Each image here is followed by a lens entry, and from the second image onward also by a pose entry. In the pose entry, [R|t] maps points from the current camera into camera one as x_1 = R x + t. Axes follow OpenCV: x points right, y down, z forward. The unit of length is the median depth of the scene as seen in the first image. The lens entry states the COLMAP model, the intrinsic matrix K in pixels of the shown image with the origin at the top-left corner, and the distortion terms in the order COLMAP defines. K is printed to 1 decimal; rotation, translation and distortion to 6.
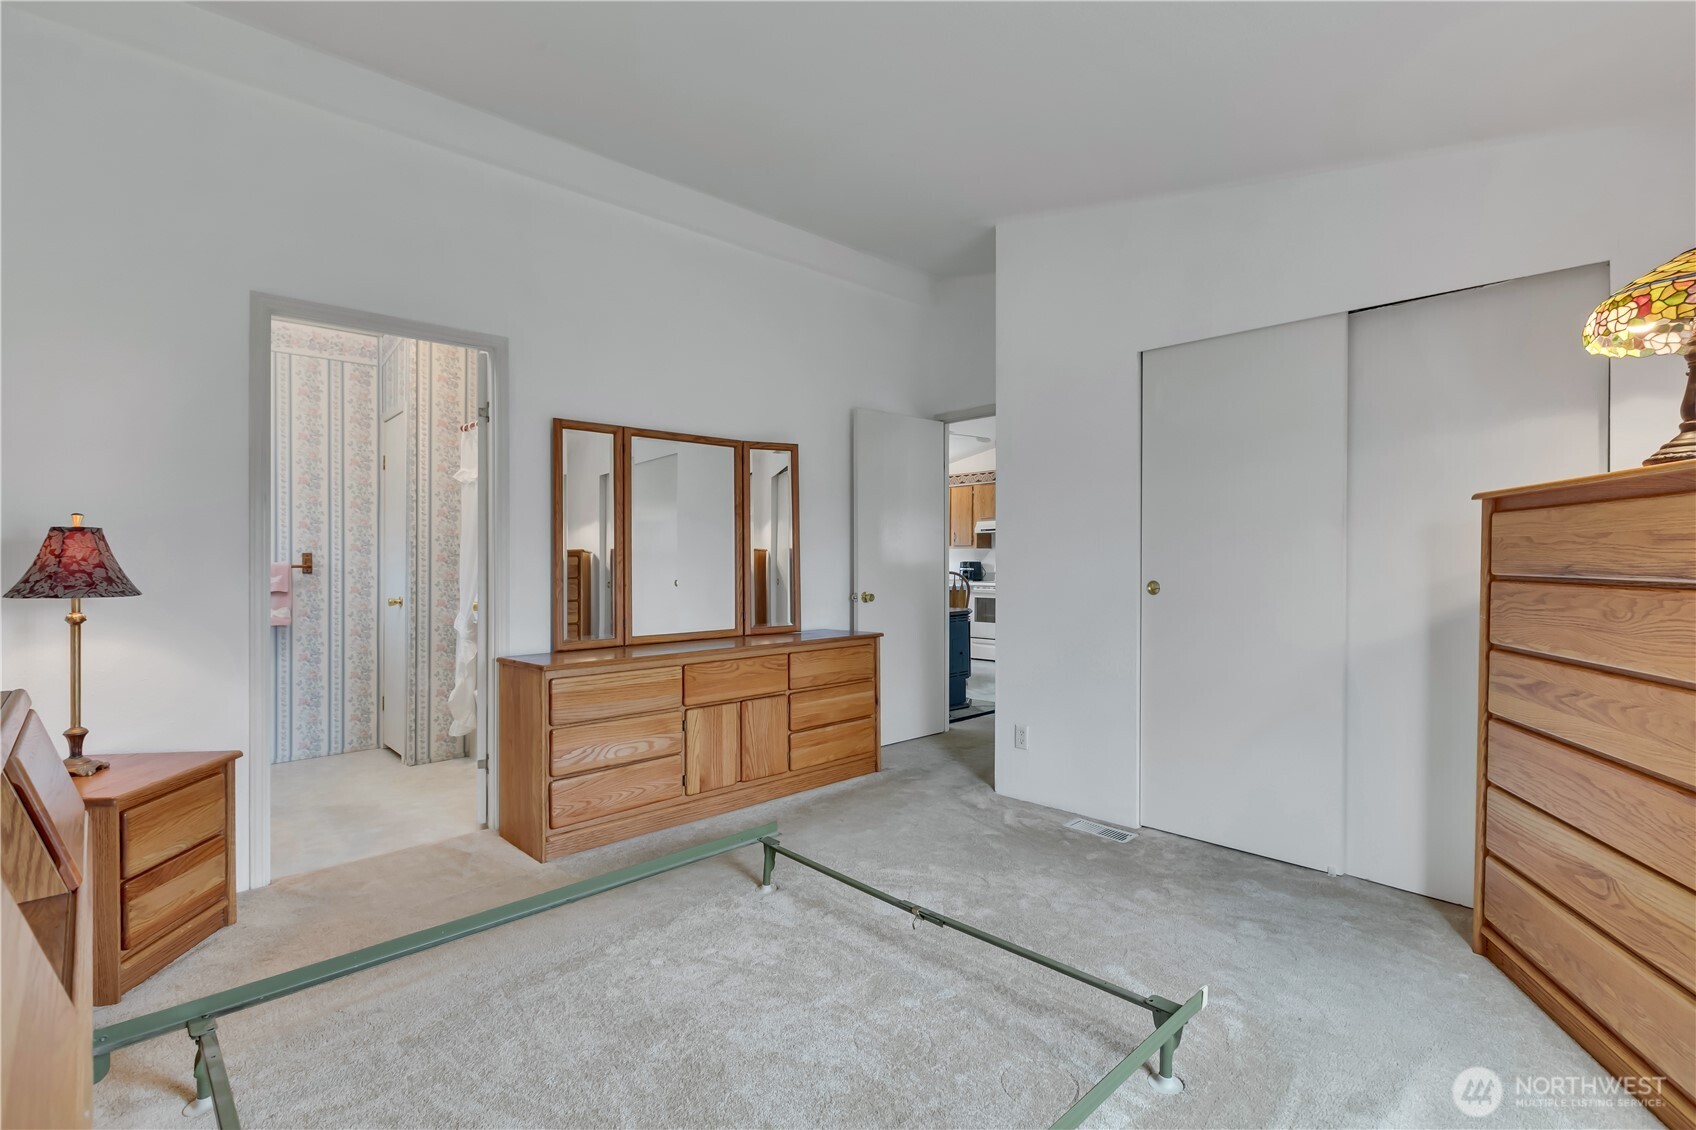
lens RADIAL K [[772.1, 0, 854.1], [0, 772.1, 561.9], [0, 0, 1]] dist [0.002828, -0.002290]
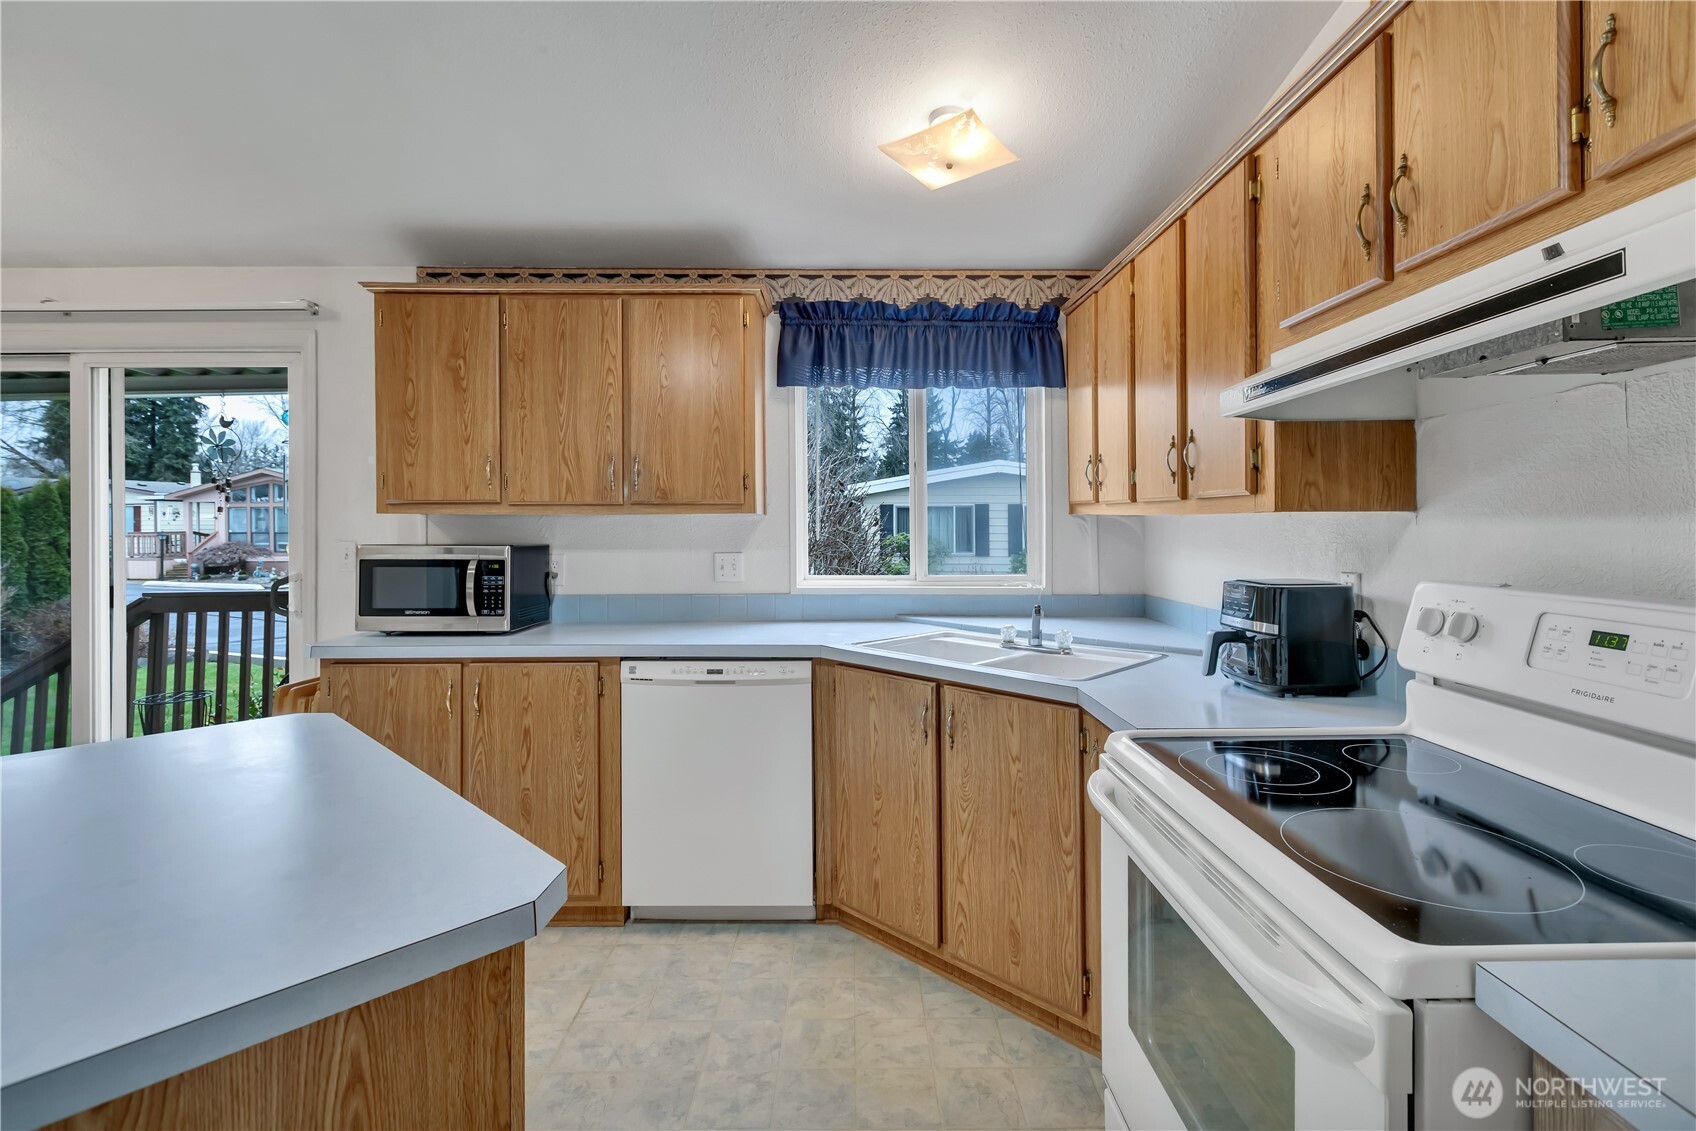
lens RADIAL K [[772.1, 0, 860.1], [0, 772.1, 528.4], [0, 0, 1]] dist [0.002828, -0.002290]
pose [[0.722639, -0.001130, -0.691224, 0.207670], [0.004239, 0.999987, 0.002797, -0.014426], [0.691212, -0.004952, 0.722635, 0.806650]]
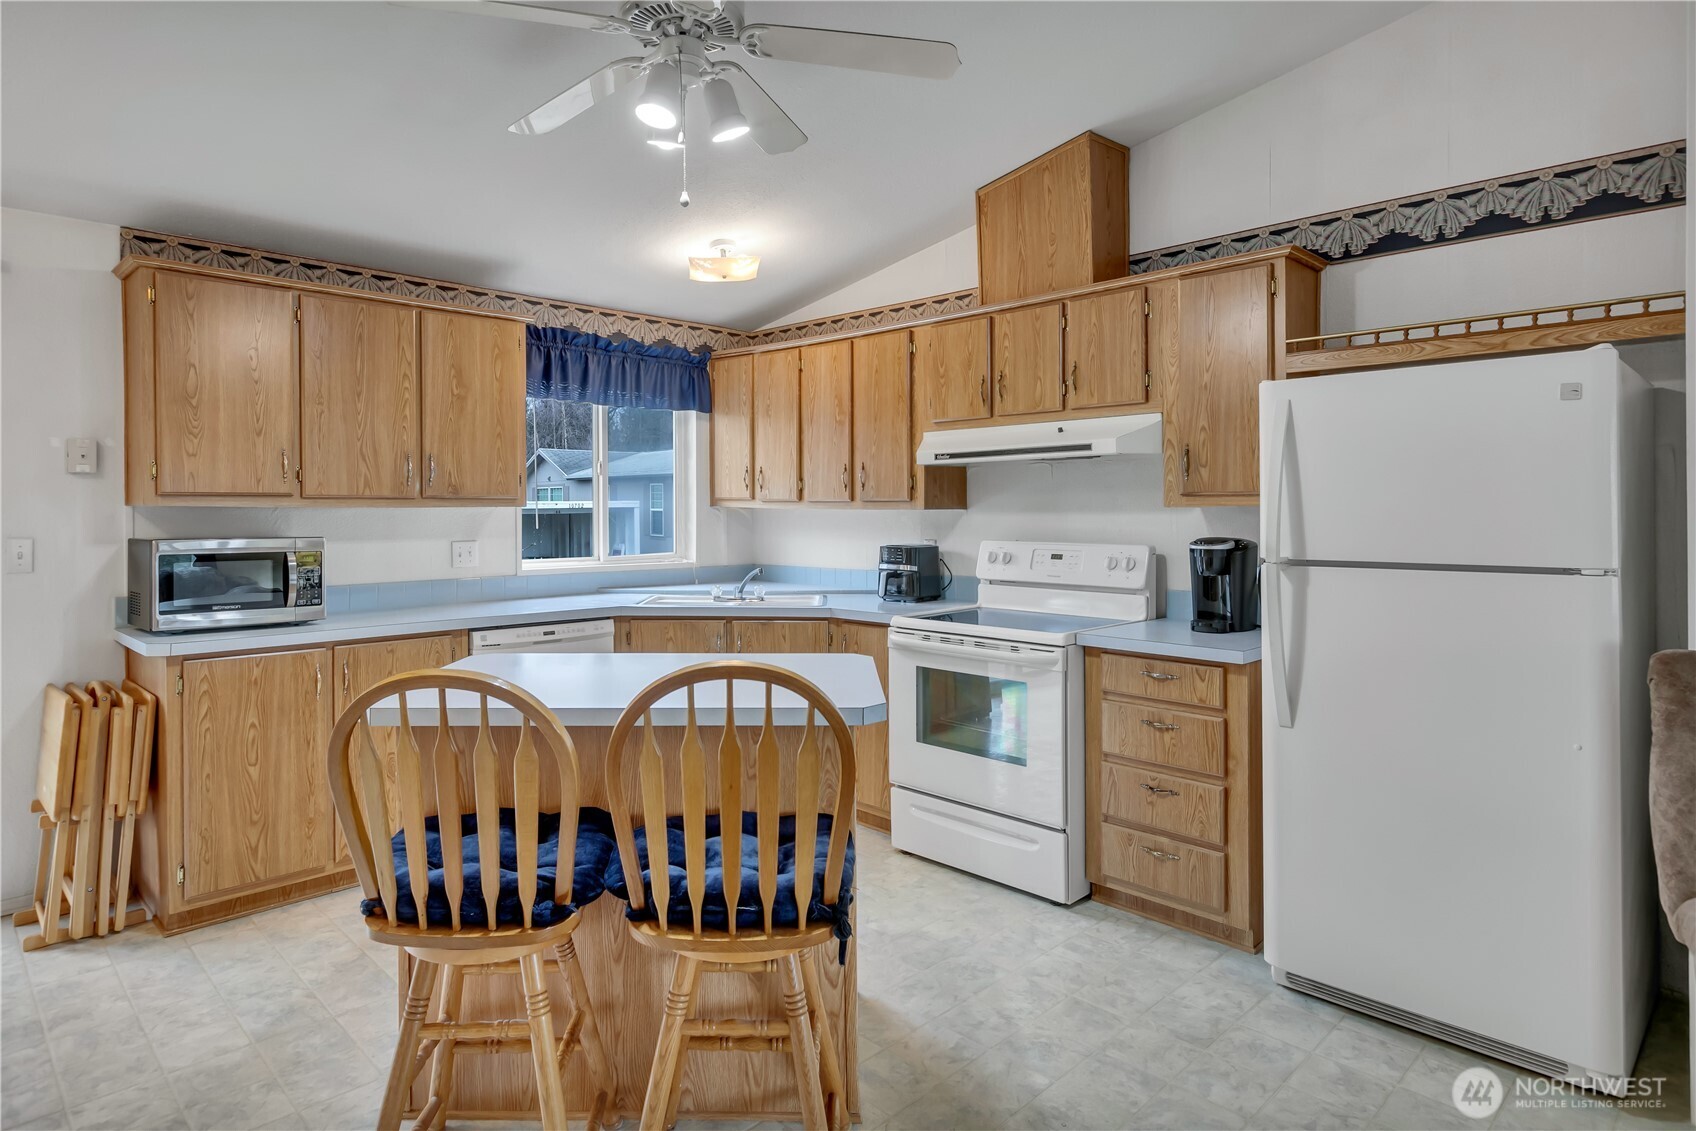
lens RADIAL K [[960.3, 0, 818.5], [0, 960.3, 500.9], [0, 0, 1]] dist [0.003580, -0.000633]
pose [[0.999924, -0.003975, -0.011688, 0.115872], [0.003902, 0.999973, -0.006295, -0.018595], [0.011713, 0.006249, 0.999912, 0.565051]]
